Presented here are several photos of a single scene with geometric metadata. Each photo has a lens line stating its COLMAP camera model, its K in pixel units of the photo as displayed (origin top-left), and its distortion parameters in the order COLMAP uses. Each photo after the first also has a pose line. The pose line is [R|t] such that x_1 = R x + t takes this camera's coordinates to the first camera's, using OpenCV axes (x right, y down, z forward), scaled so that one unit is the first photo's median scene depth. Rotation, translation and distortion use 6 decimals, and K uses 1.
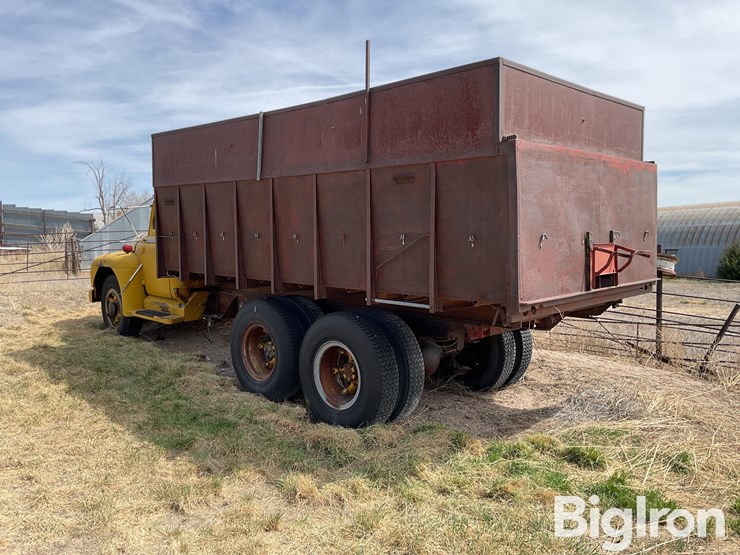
lens RADIAL K [[615.9, 0, 365.2], [0, 615.9, 274.7], [0, 0, 1]] dist [0.074523, -0.136973]
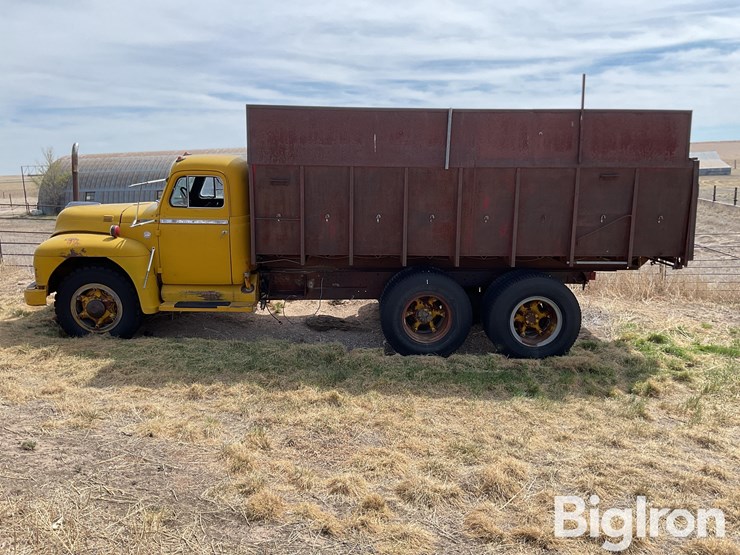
lens RADIAL K [[615.9, 0, 380.1], [0, 615.9, 281.8], [0, 0, 1]] dist [0.074523, -0.136973]
pose [[0.683273, -0.128933, 0.718689, -1.296847], [0.045539, 0.989895, 0.134292, -0.123164], [-0.728742, -0.059030, 0.682240, 0.355398]]
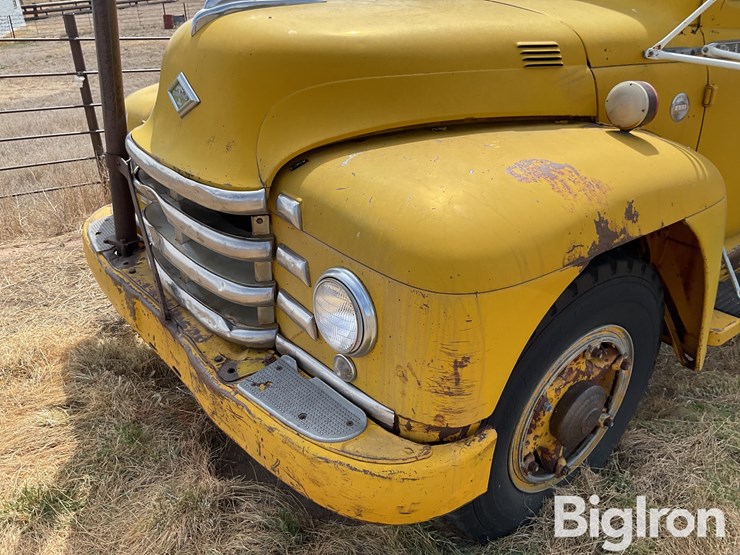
lens RADIAL K [[615.9, 0, 365.4], [0, 615.9, 277.1], [0, 0, 1]] dist [0.074523, -0.136973]
pose [[0.130672, -0.430221, 0.893216, -1.045774], [0.070512, 0.902692, 0.424470, -0.145742], [-0.988915, 0.007516, 0.148292, 1.865098]]
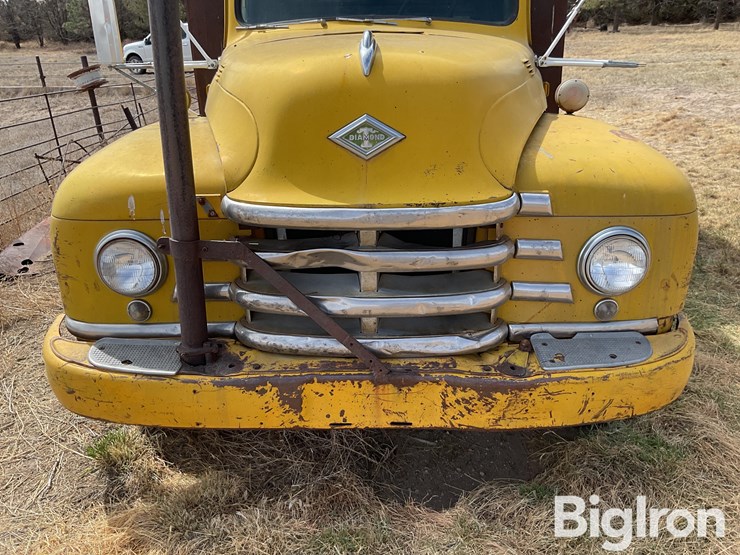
lens RADIAL K [[615.9, 0, 368.7], [0, 615.9, 279.2], [0, 0, 1]] dist [0.074523, -0.136973]
pose [[-0.680695, -0.255436, 0.686590, -0.952925], [0.086894, 0.902469, 0.421899, -0.168941], [-0.727395, 0.346846, -0.592110, 2.250700]]
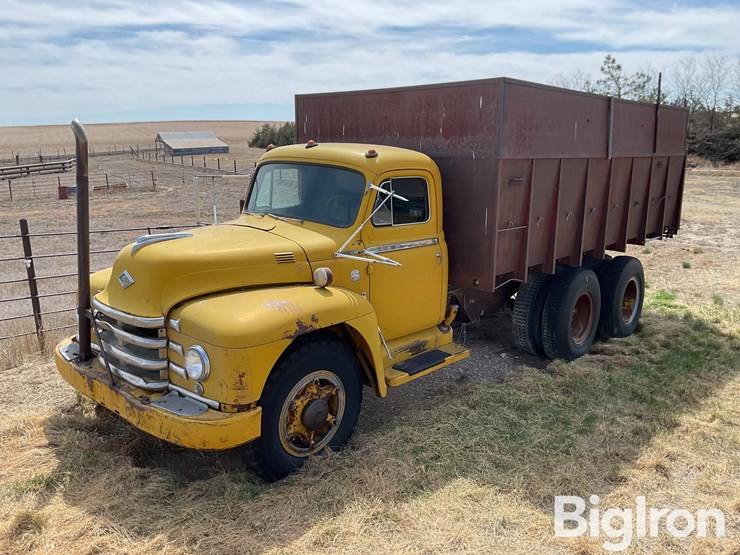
lens RADIAL K [[615.9, 0, 373.1], [0, 615.9, 279.7], [0, 0, 1]] dist [0.074523, -0.136973]
pose [[-0.049508, -0.209785, 0.976493, -1.492537], [0.069227, 0.974620, 0.212892, -0.243542], [-0.996372, 0.078140, -0.033729, 1.730377]]
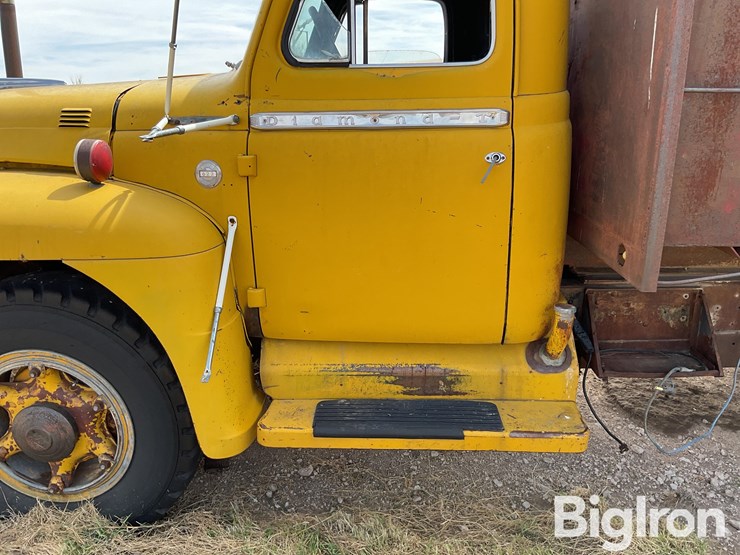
lens RADIAL K [[615.9, 0, 372.6], [0, 615.9, 285.1], [0, 0, 1]] dist [0.074523, -0.136973]
pose [[0.727332, -0.207618, 0.654127, -0.819583], [0.063223, 0.969359, 0.237374, -0.080363], [-0.683367, -0.131294, 0.718172, 1.361636]]
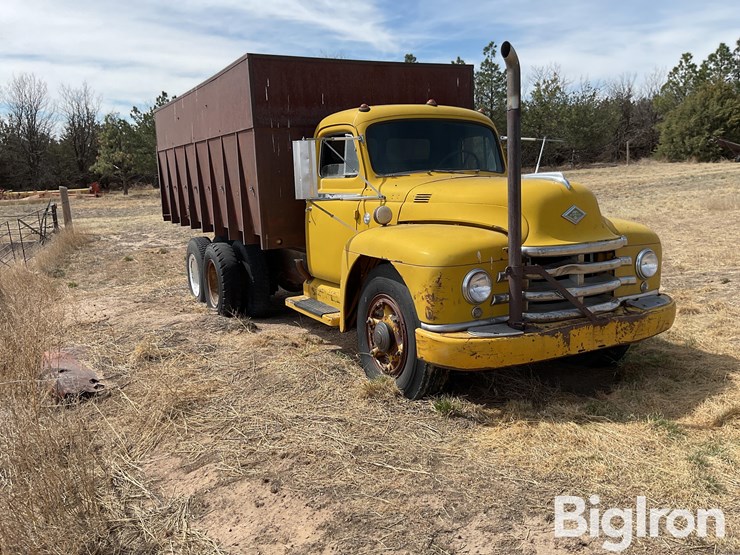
lens RADIAL K [[615.9, 0, 365.0], [0, 615.9, 277.0], [0, 0, 1]] dist [0.074523, -0.136973]
pose [[-0.953778, -0.010920, 0.300313, -0.680012], [0.063928, 0.969093, 0.238270, -0.223791], [-0.293633, 0.246455, -0.923601, 2.845170]]
